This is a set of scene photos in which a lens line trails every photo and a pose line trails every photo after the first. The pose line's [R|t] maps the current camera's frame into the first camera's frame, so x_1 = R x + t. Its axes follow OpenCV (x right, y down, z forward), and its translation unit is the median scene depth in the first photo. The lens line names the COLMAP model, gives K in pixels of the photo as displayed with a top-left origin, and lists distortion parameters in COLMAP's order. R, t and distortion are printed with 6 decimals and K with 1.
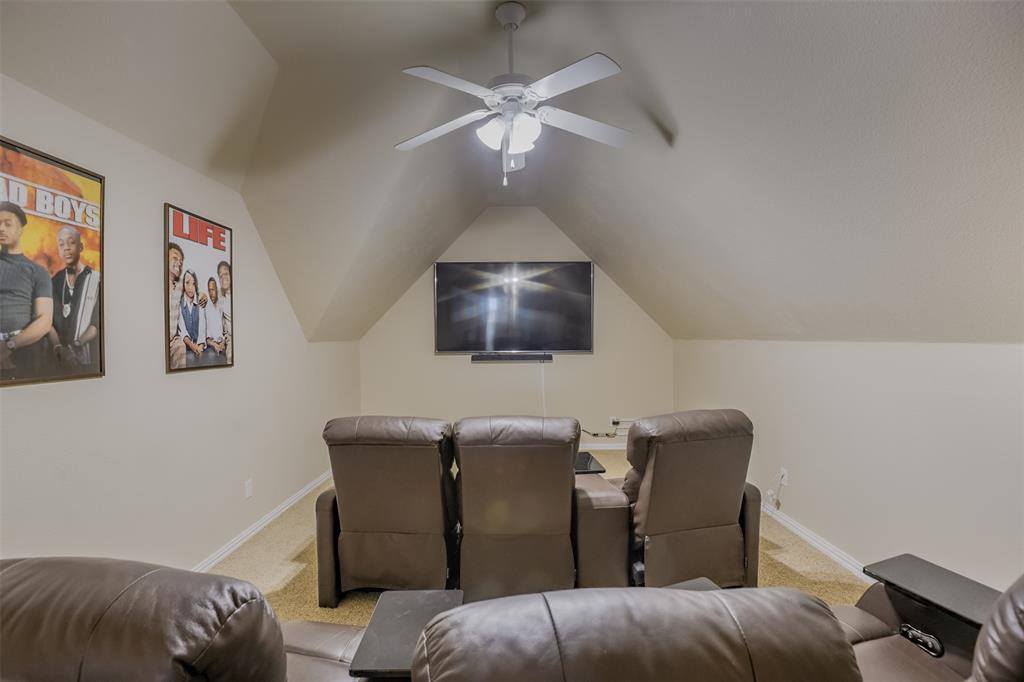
lens RADIAL K [[479.4, 0, 514.1], [0, 479.4, 341.0], [0, 0, 1]] dist [-0.042588, -0.002259]
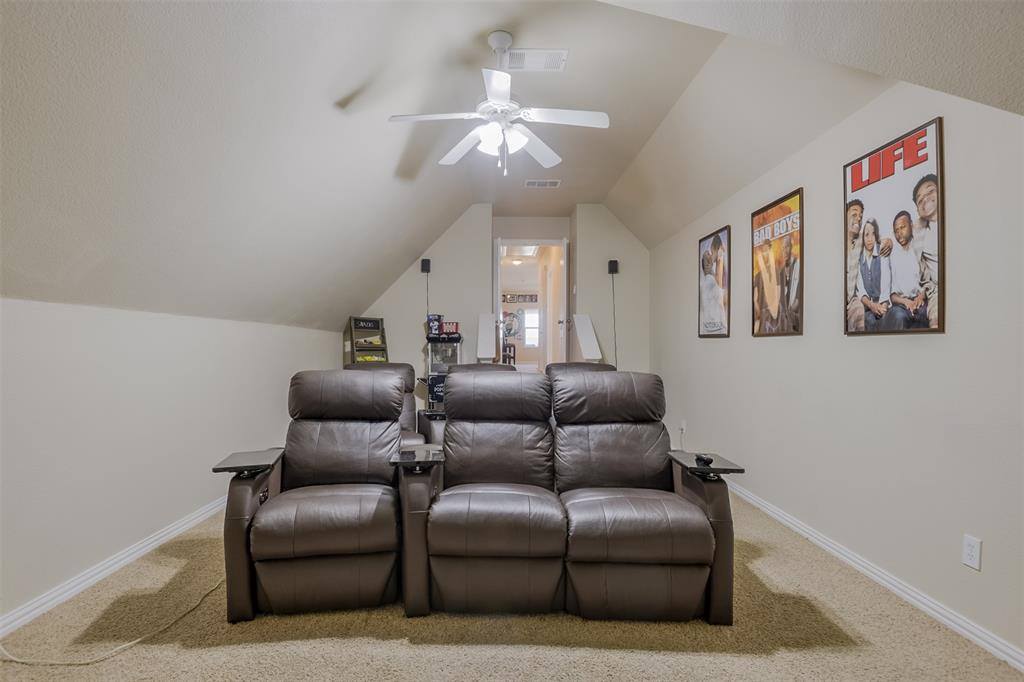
lens RADIAL K [[486.5, 0, 509.4], [0, 486.5, 341.6], [0, 0, 1]] dist [0.005143, -0.002680]
pose [[-0.999867, 0.010539, -0.012463, -0.007684], [0.010559, 0.999943, -0.001543, 0.071190], [0.012446, -0.001674, -0.999921, 1.904105]]
